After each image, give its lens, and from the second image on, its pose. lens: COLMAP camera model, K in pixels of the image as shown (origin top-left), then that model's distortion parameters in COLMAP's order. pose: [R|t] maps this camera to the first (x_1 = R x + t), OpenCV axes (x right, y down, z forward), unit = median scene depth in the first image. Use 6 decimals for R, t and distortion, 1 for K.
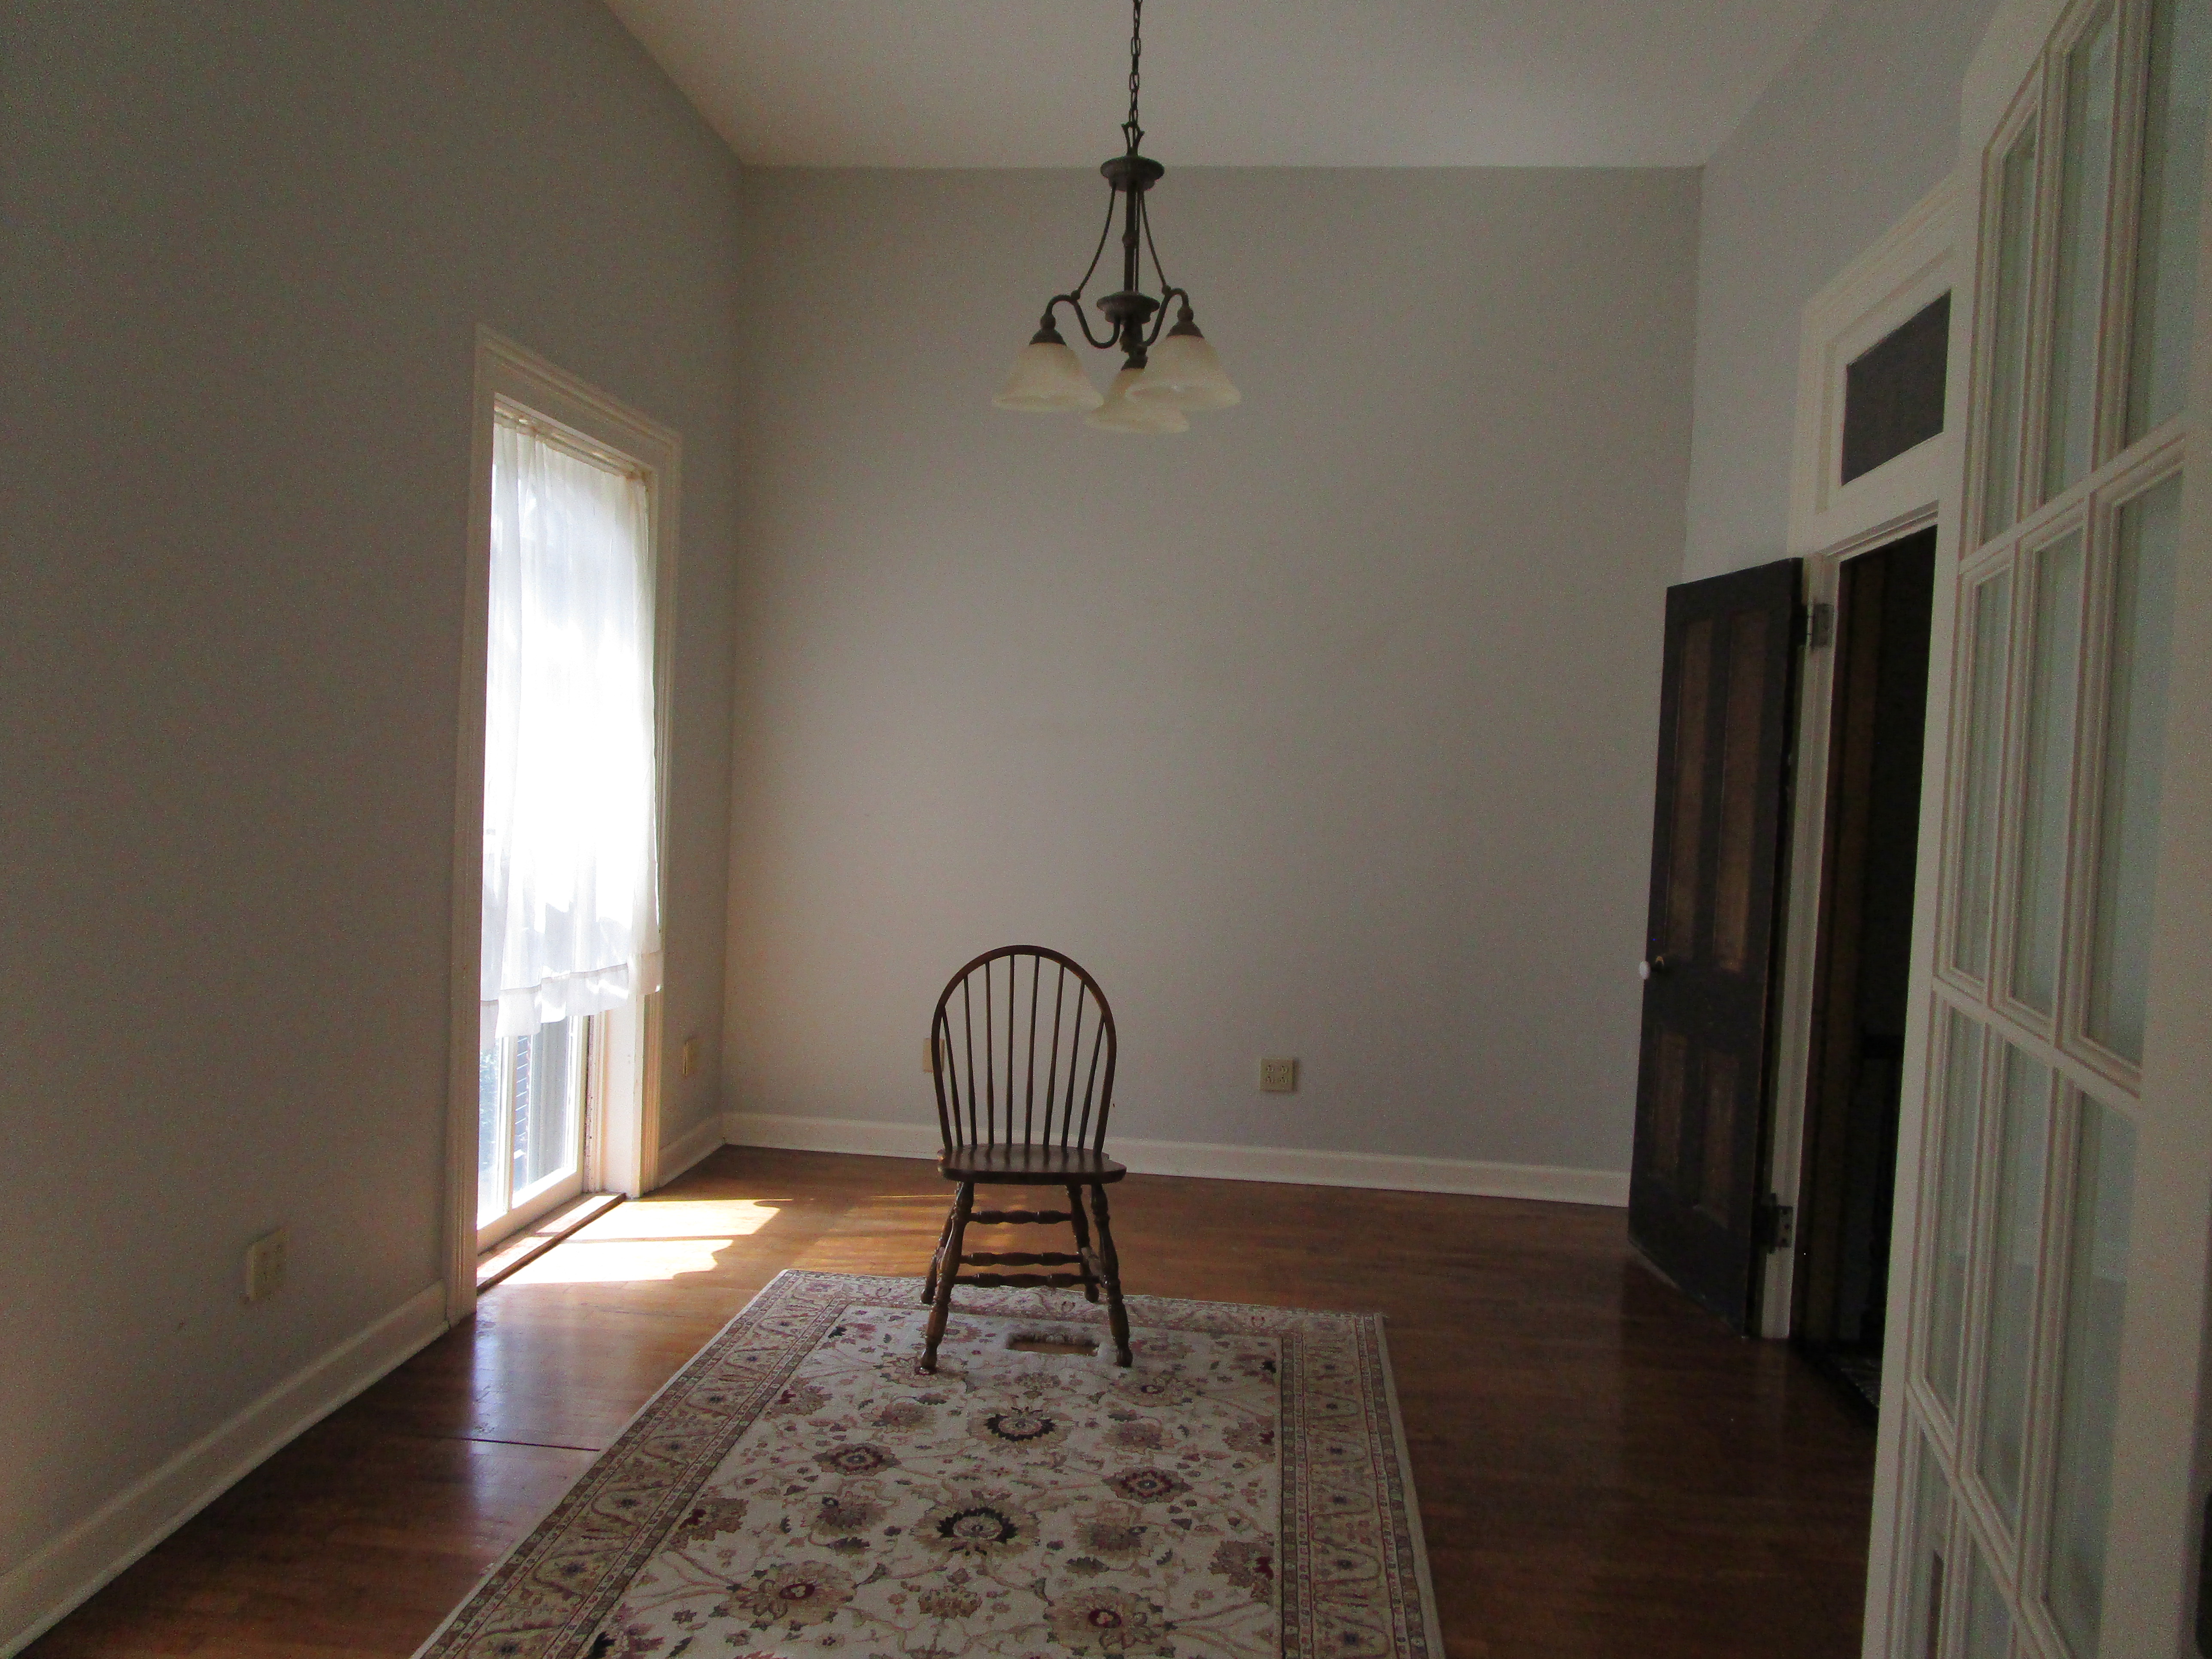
lens RADIAL K [[1573.6, 0, 1106.0], [0, 1573.6, 829.5], [0, 0, 1]] dist [-0.026670, -0.003357]
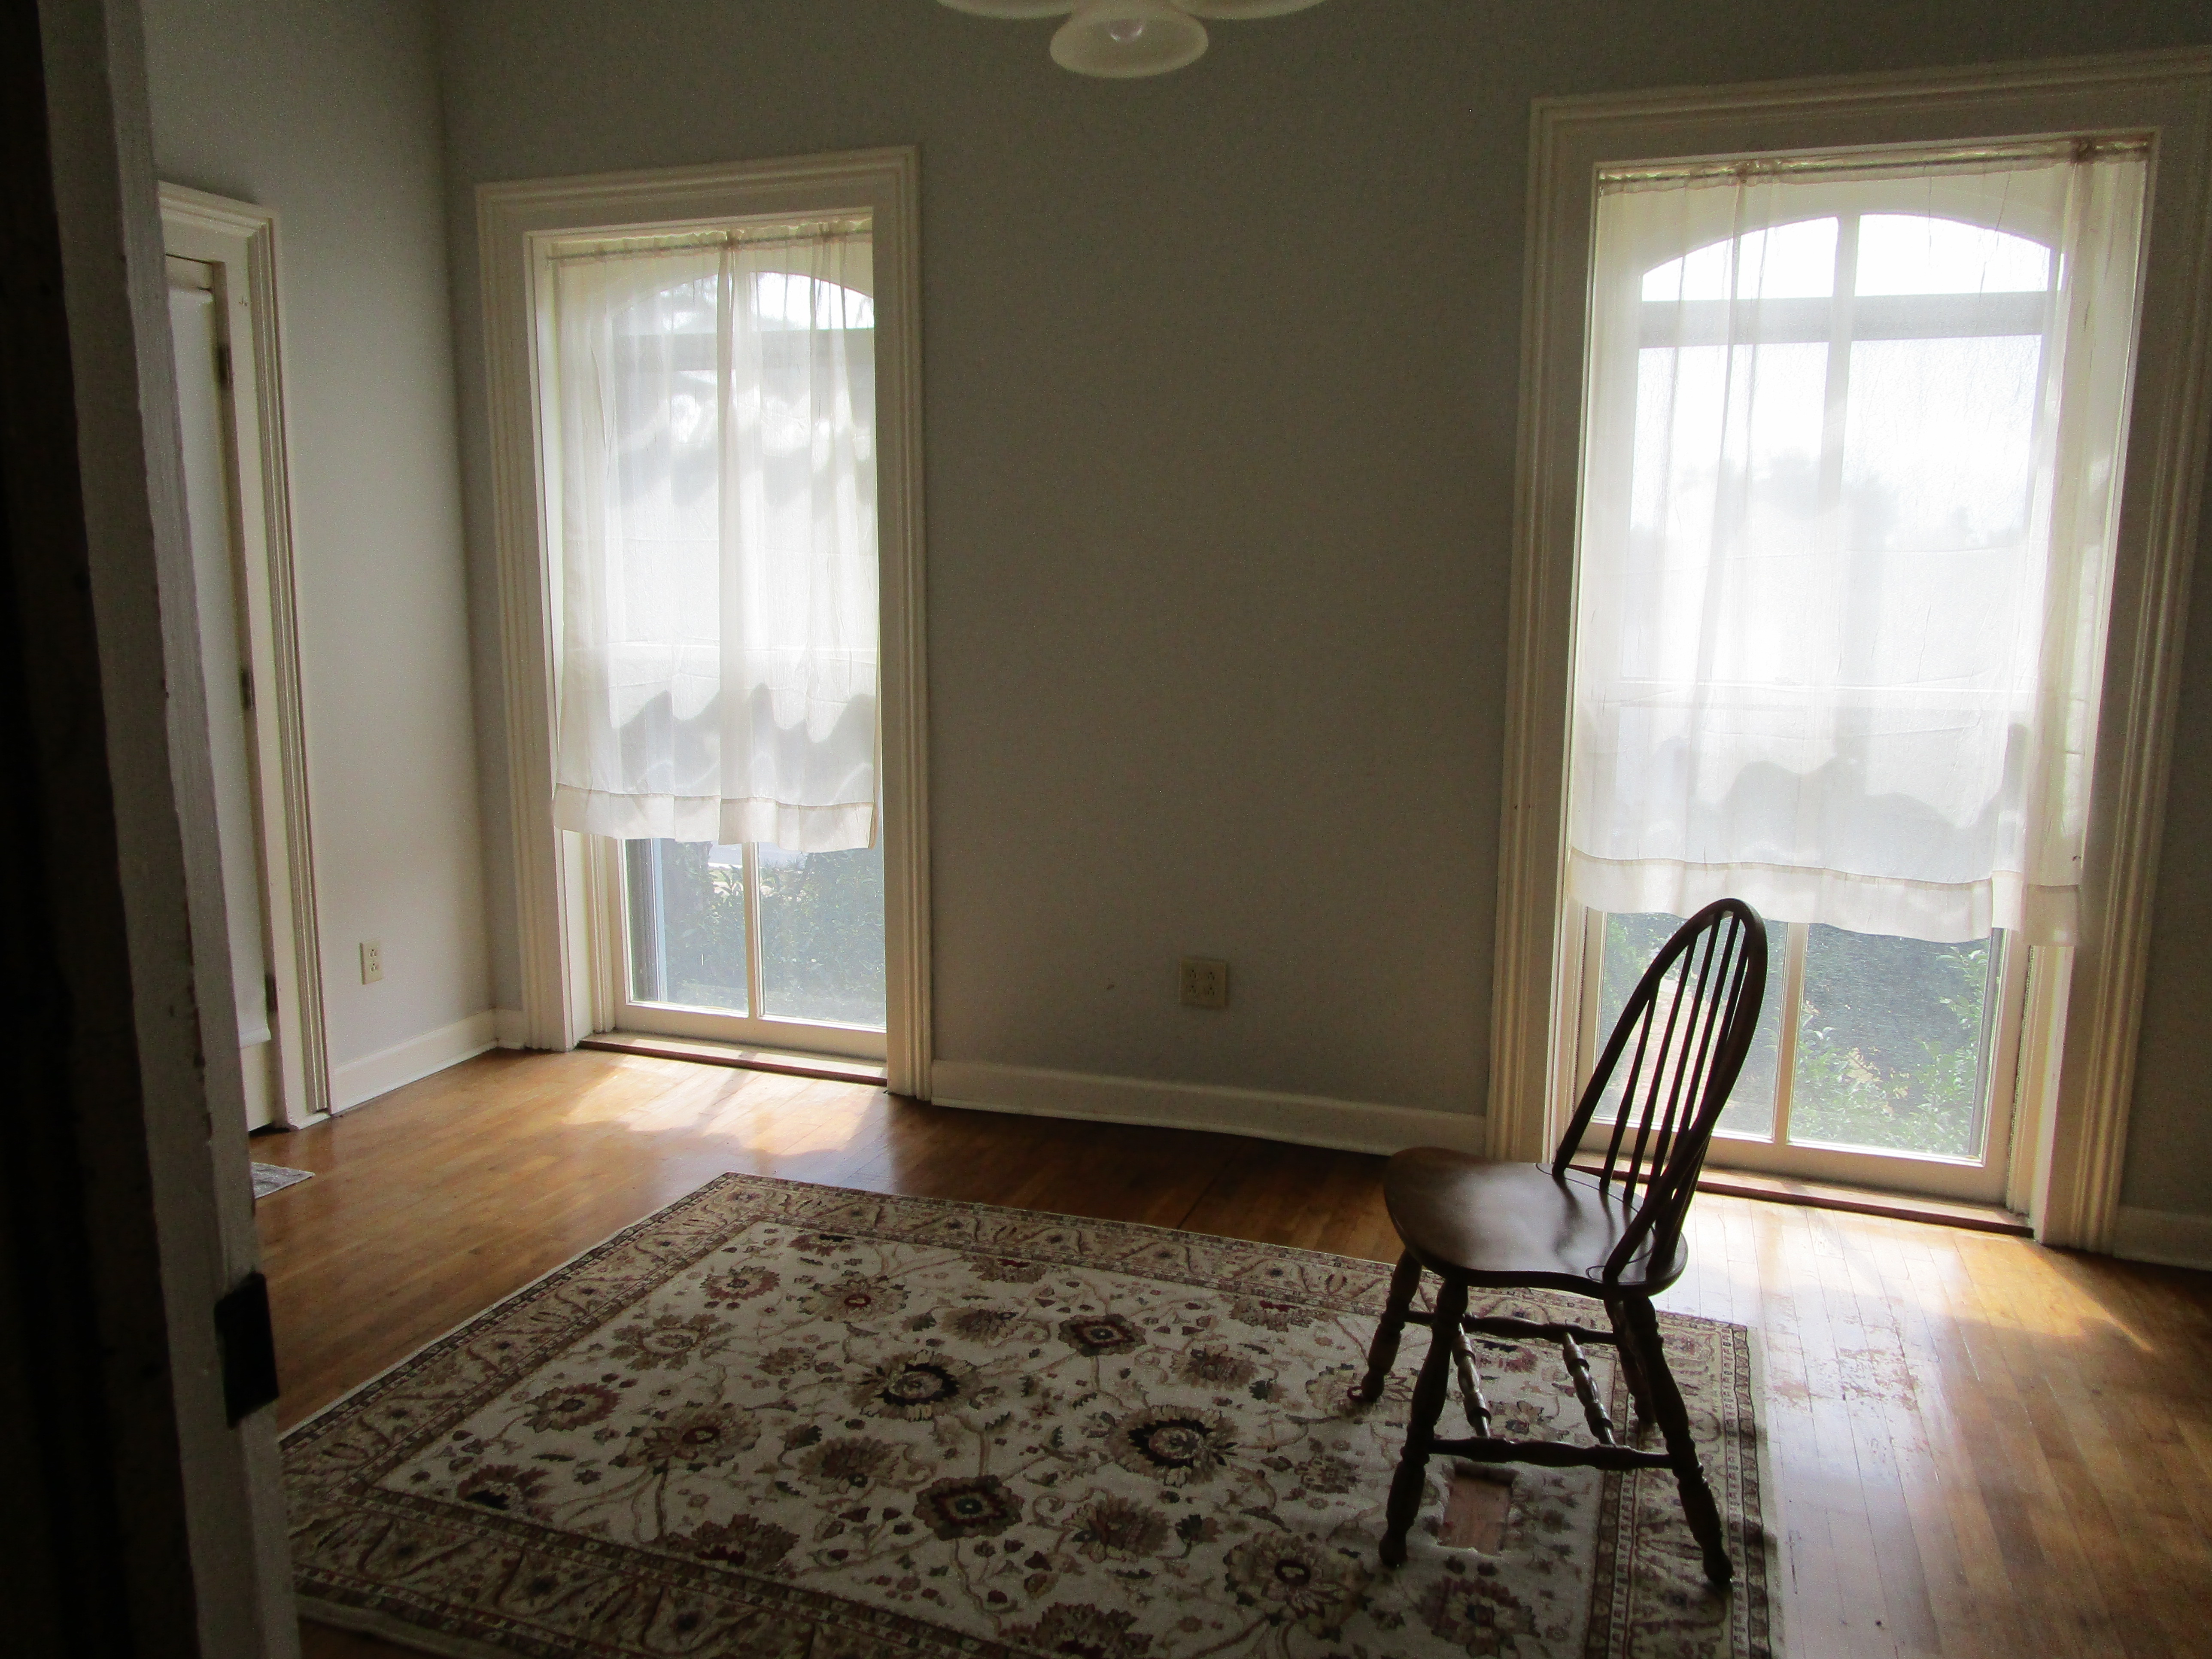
lens RADIAL K [[1573.6, 0, 1106.0], [0, 1573.6, 829.5], [0, 0, 1]] dist [-0.026670, -0.003357]
pose [[-0.230887, 0.120233, -0.965523, 0.743101], [-0.067489, 0.987966, 0.139167, -0.019303], [0.970637, 0.097294, -0.219994, 1.260937]]
